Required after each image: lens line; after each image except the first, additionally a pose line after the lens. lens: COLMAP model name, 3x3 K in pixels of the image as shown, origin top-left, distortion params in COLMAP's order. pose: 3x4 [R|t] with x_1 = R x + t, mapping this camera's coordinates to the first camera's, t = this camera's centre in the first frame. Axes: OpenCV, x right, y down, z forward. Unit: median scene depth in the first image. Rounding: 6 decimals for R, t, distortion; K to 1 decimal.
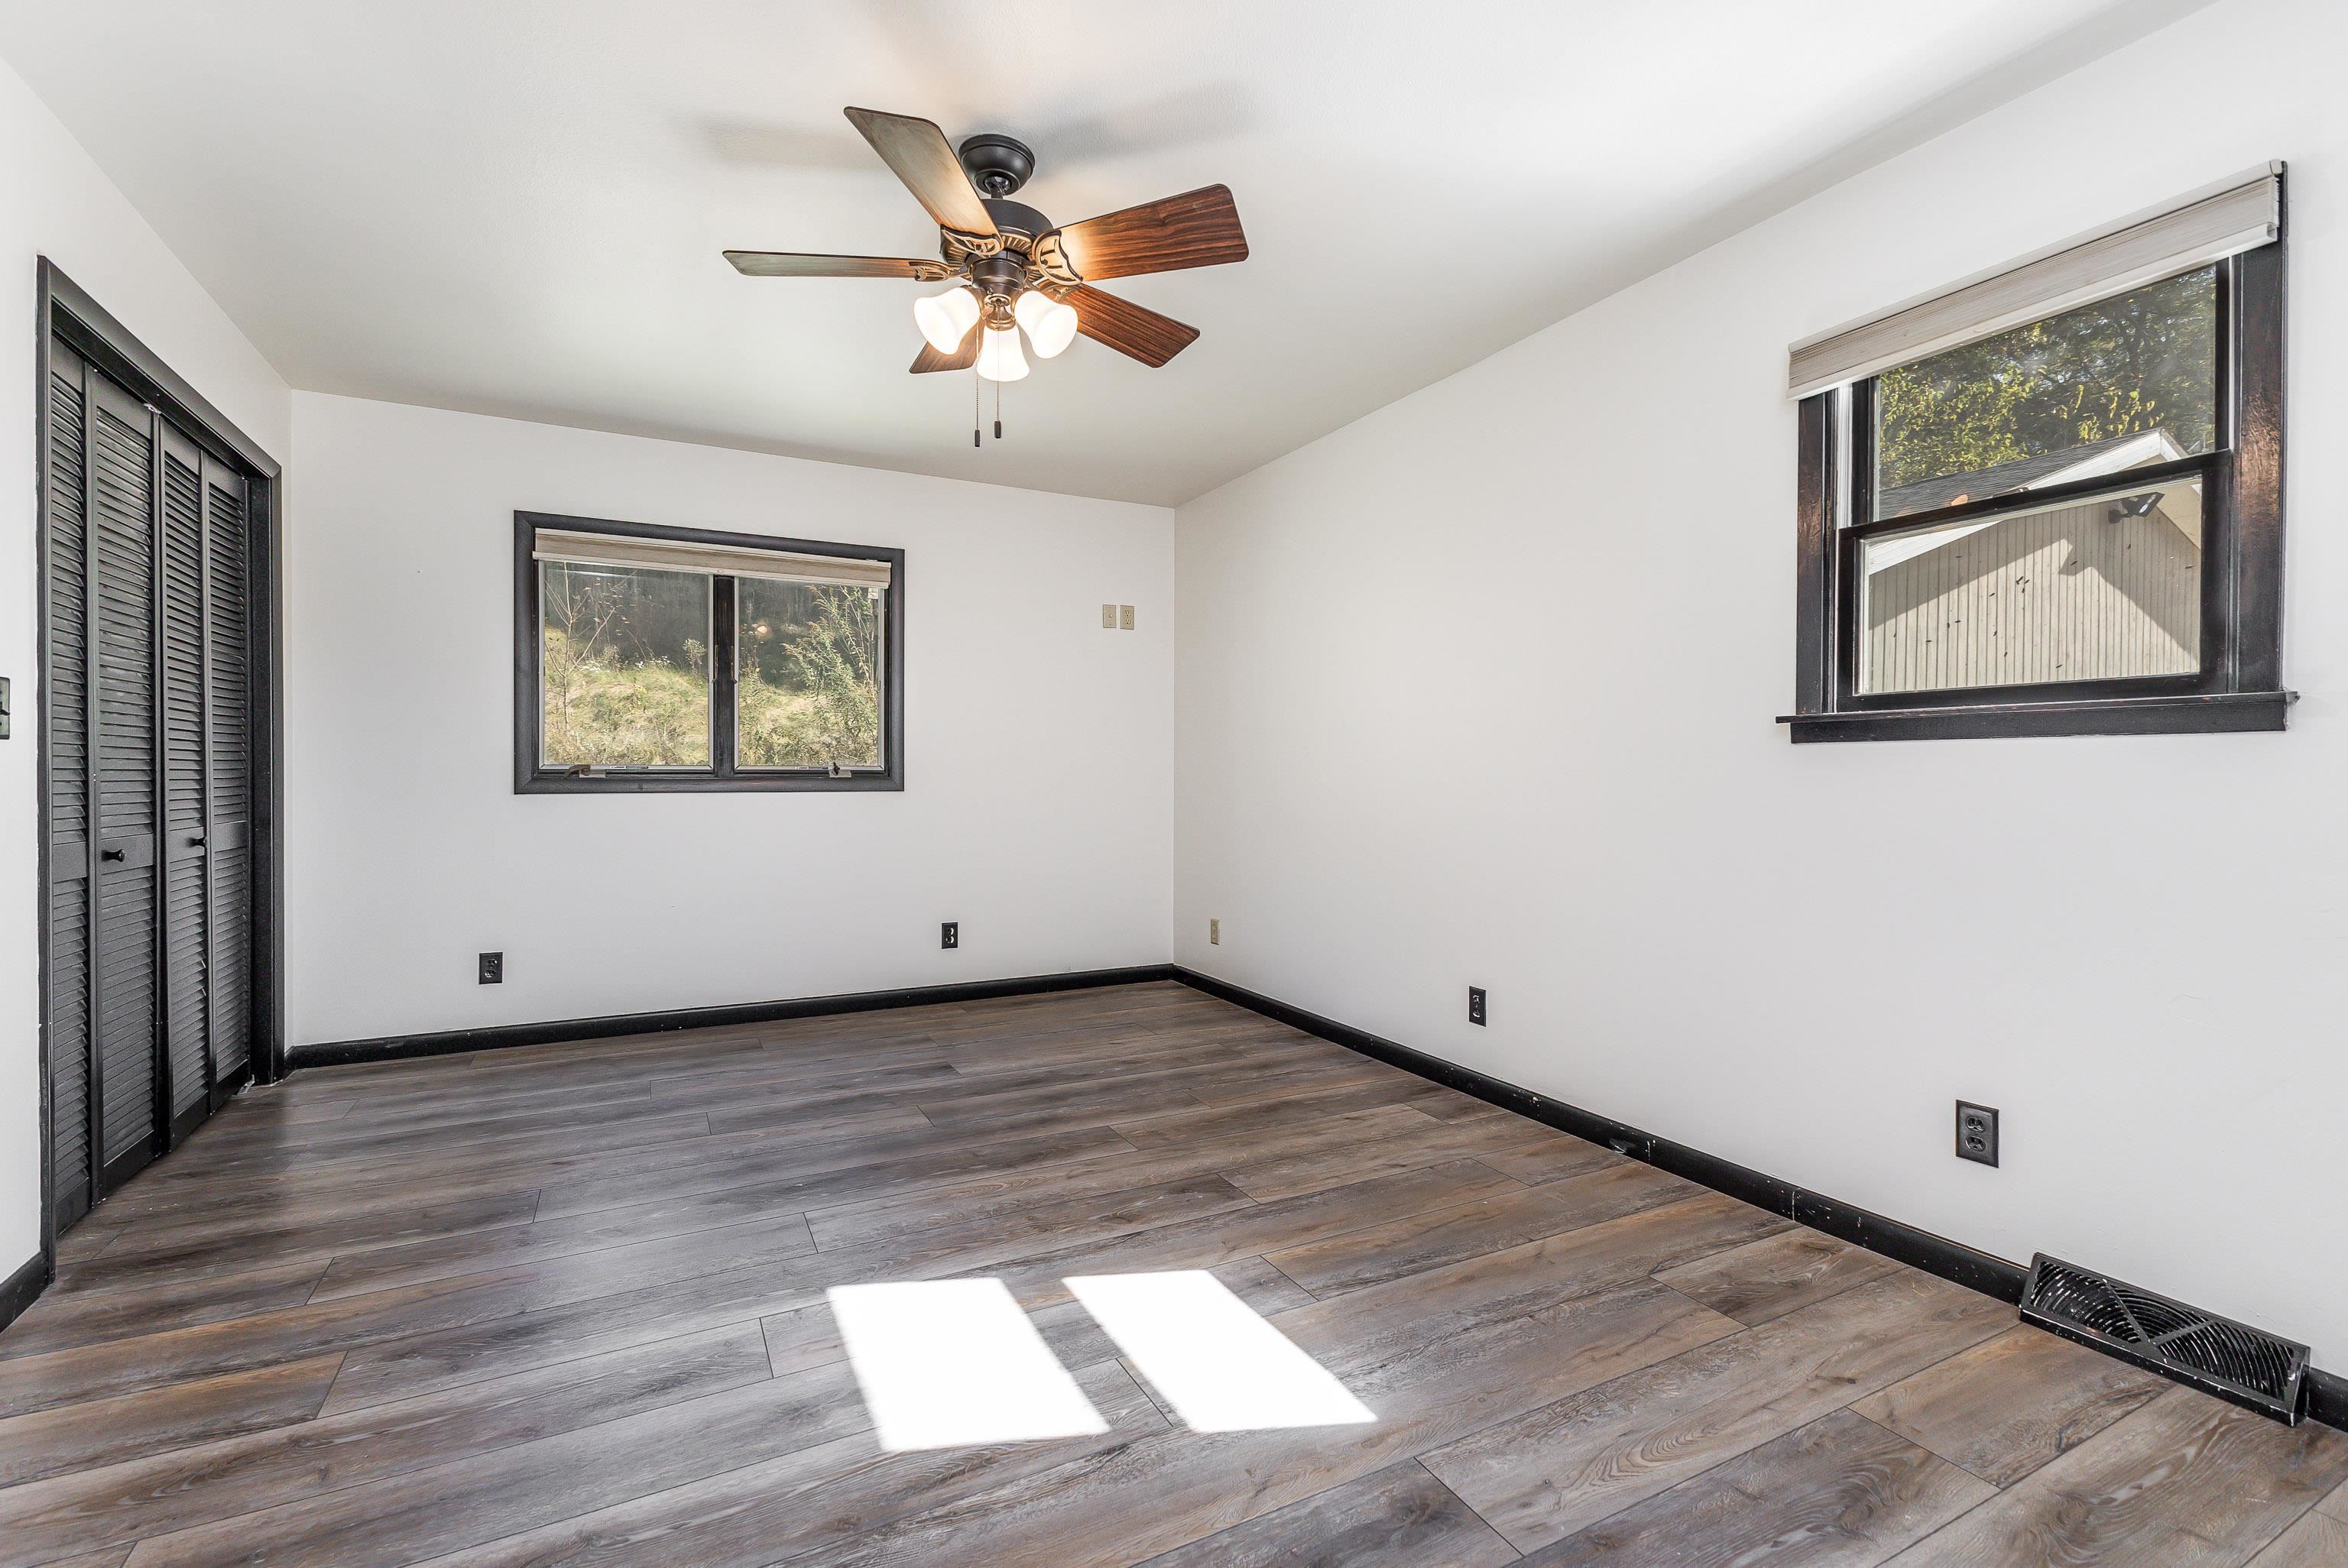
lens RADIAL K [[1028.9, 0, 1159.7], [0, 1028.9, 784.7], [0, 0, 1]] dist [0.008824, -0.001118]
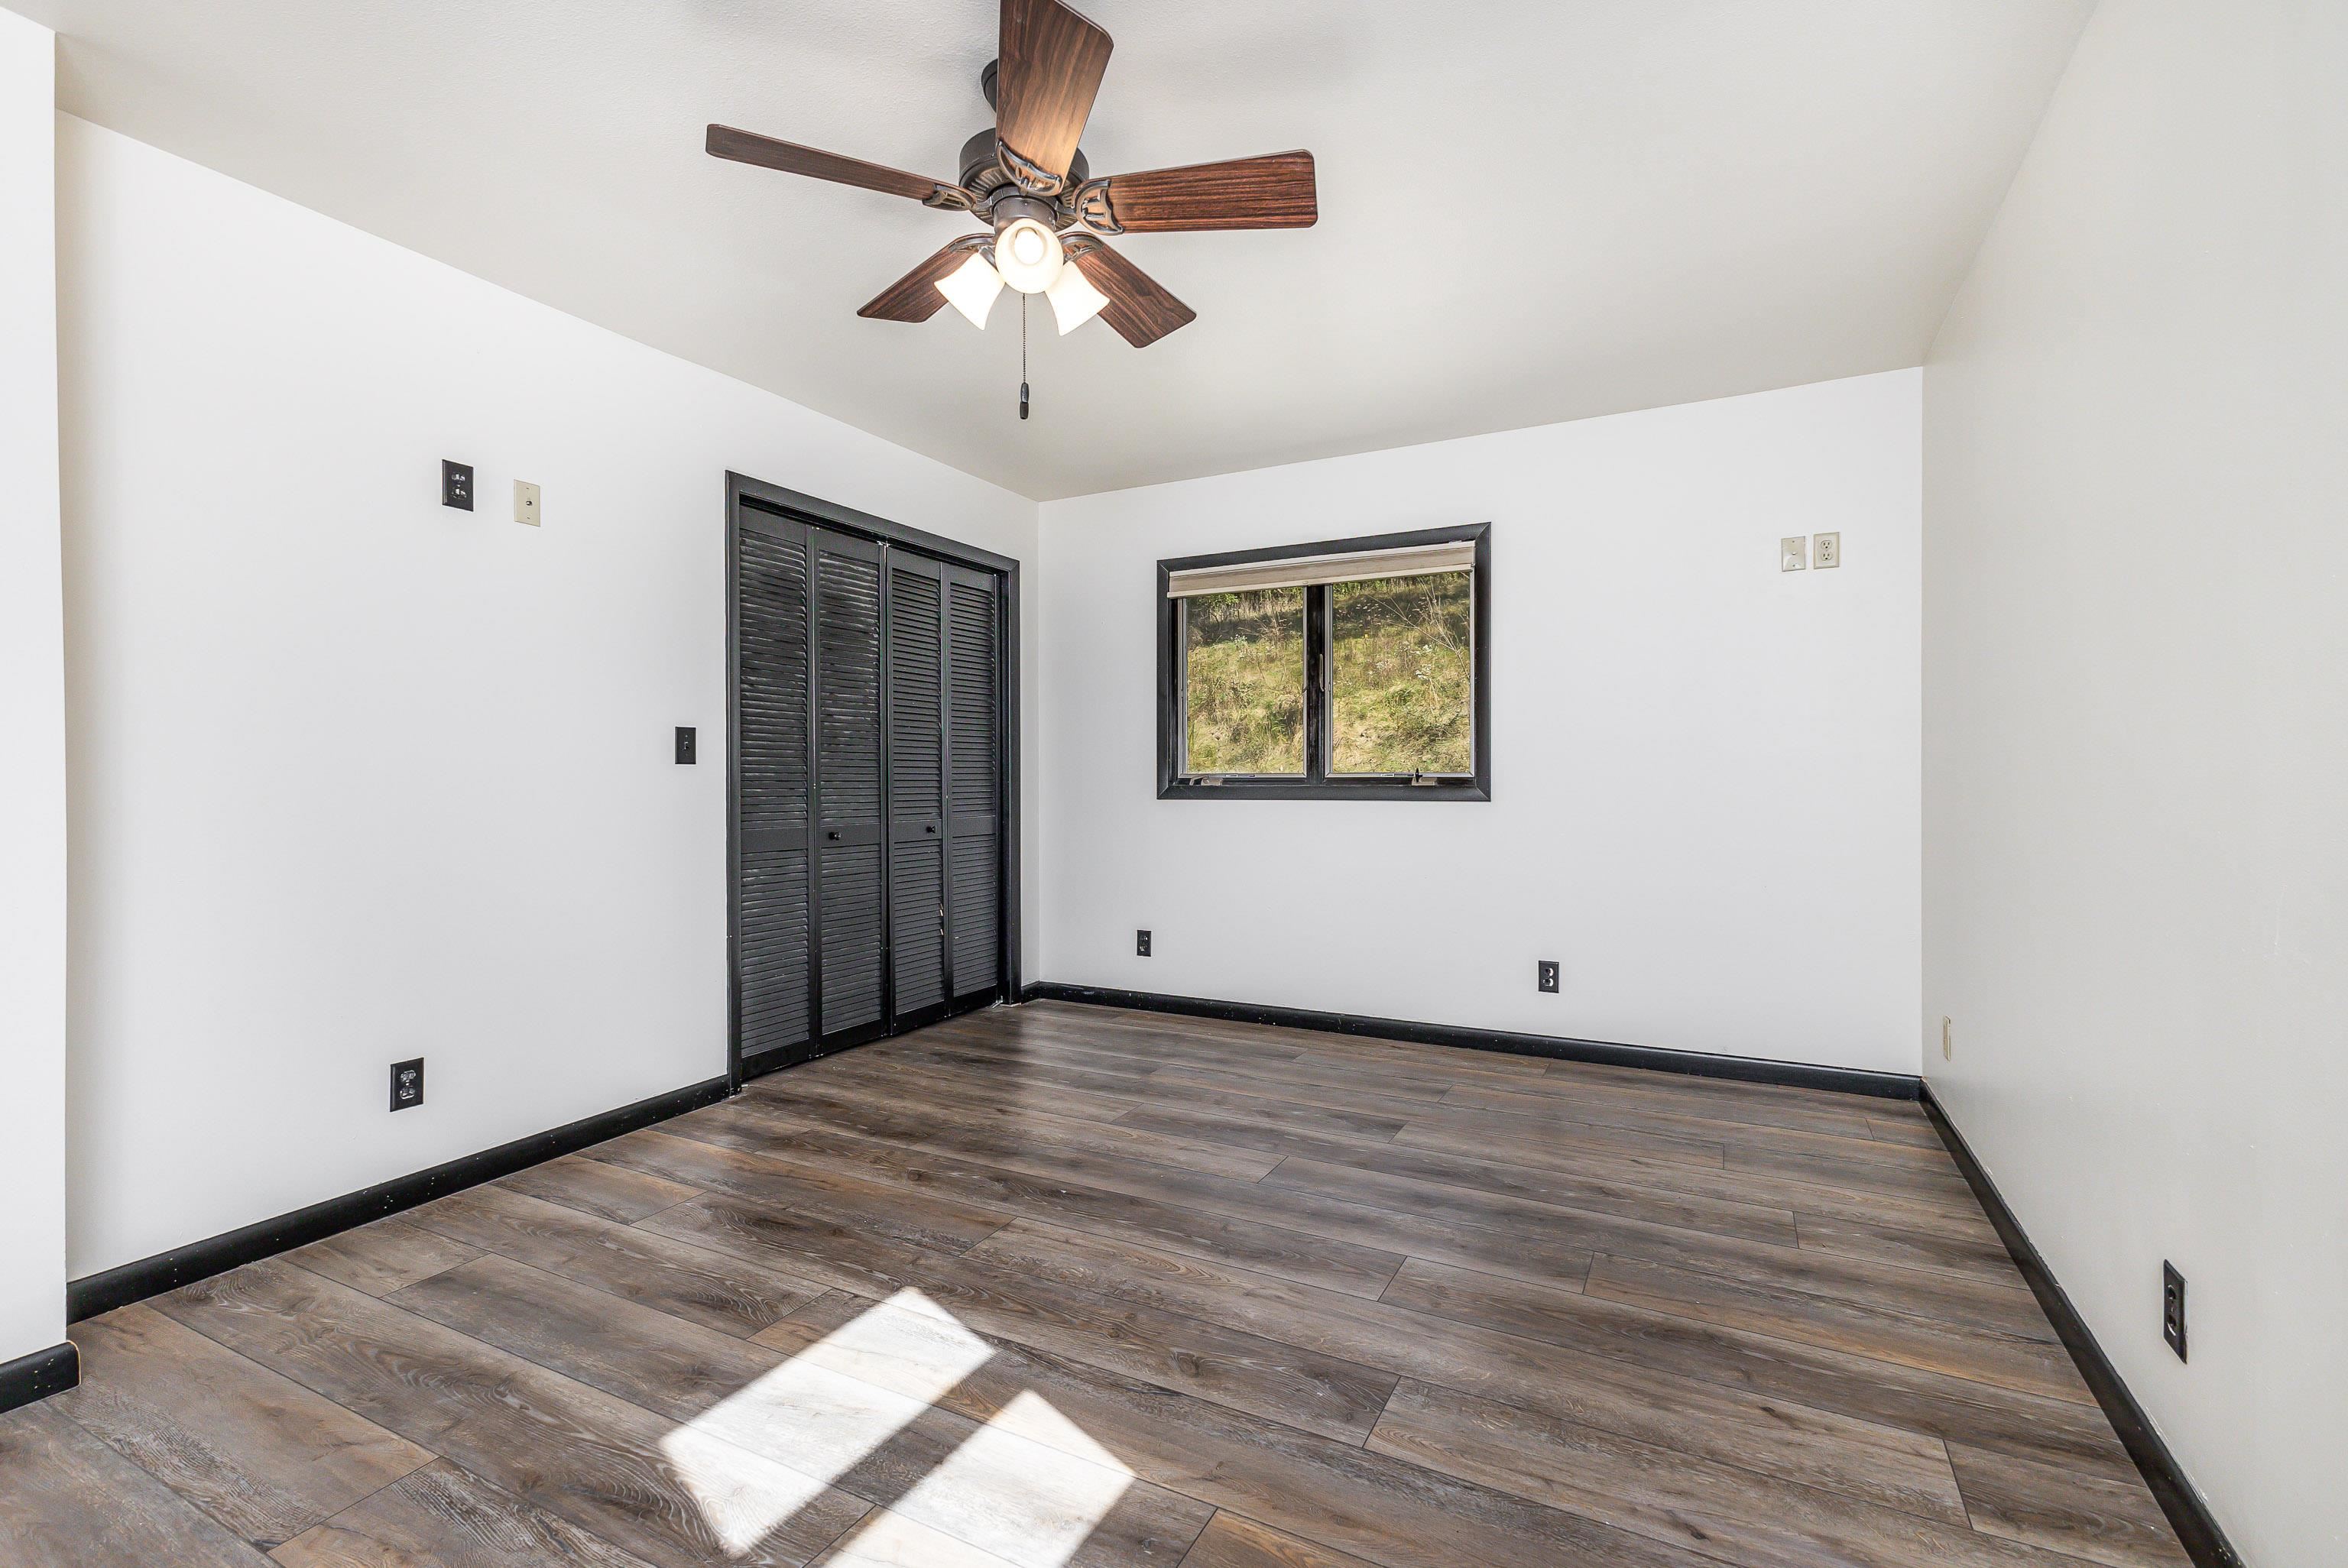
lens RADIAL K [[1028.9, 0, 1184.2], [0, 1028.9, 781.2], [0, 0, 1]] dist [0.008824, -0.001118]
pose [[0.583871, -0.002182, -0.811844, 0.433561], [-0.005726, 0.999960, -0.006806, -0.004167], [0.811827, 0.008622, 0.583835, 0.410328]]
